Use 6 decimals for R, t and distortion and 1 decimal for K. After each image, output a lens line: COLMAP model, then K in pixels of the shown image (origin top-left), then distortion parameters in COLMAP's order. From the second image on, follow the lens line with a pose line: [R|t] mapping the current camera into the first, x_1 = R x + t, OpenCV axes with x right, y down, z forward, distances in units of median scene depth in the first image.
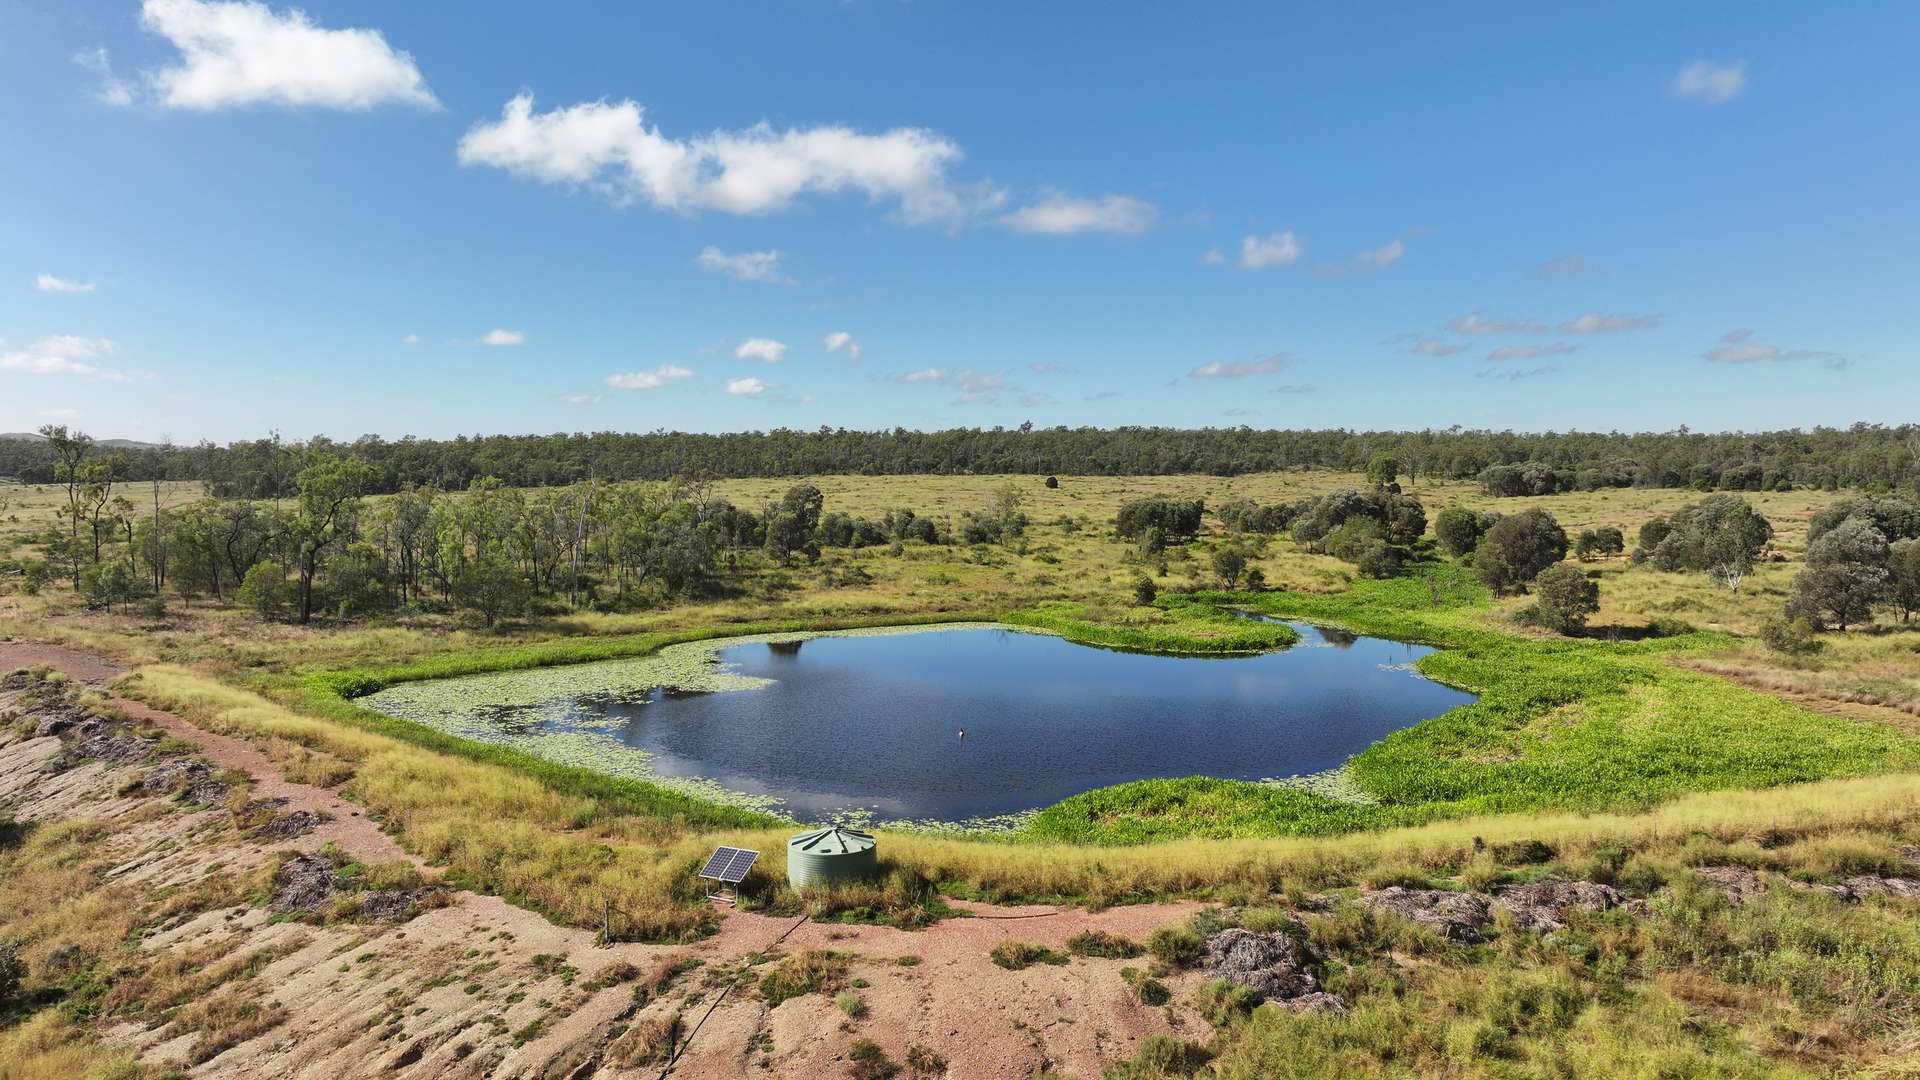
lens RADIAL K [[1357.9, 0, 962.8], [0, 1357.9, 540.8], [0, 0, 1]] dist [-0.005491, 0.012889]
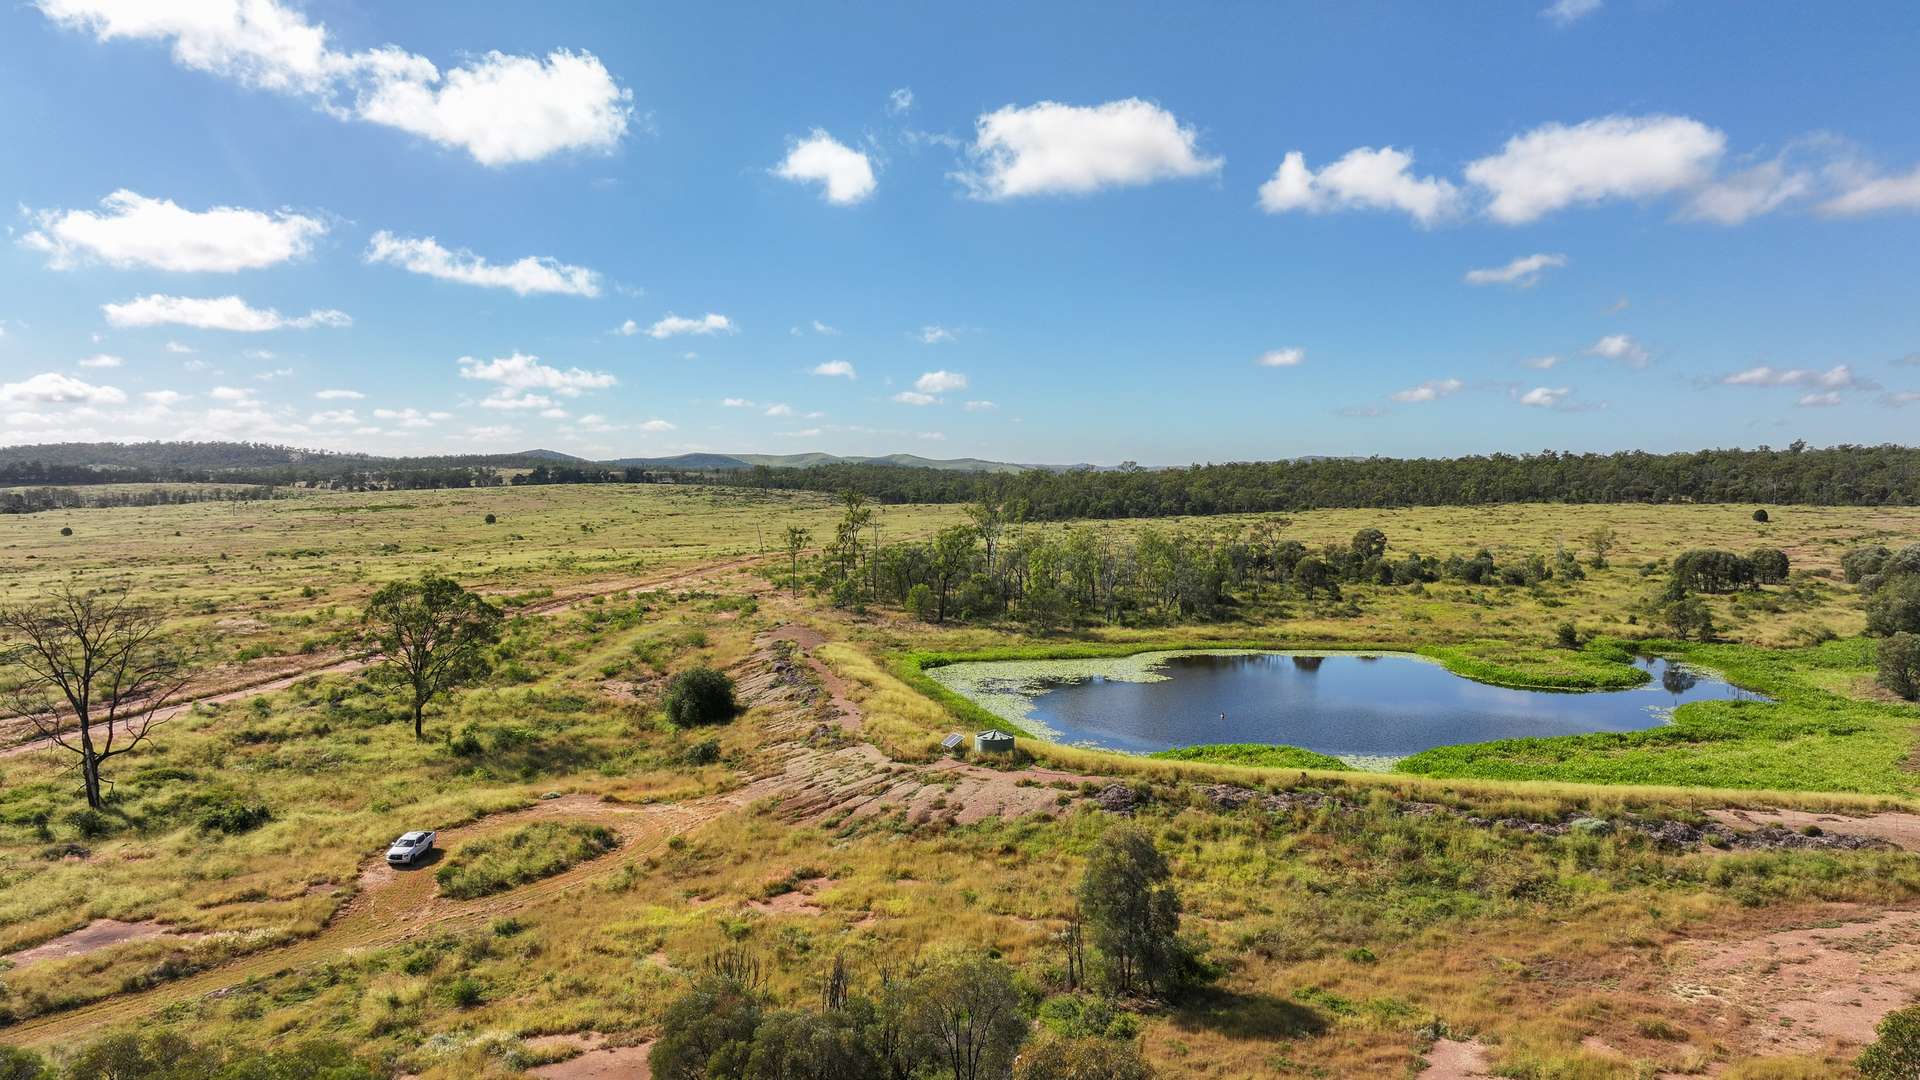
lens RADIAL K [[1357.9, 0, 957.8], [0, 1357.9, 539.4], [0, 0, 1]] dist [-0.005491, 0.012889]
pose [[0.843426, 0.023240, -0.536742, 0.373239], [-0.028195, 0.999602, -0.001024, -0.035524], [0.536504, 0.015997, 0.843746, -0.332220]]
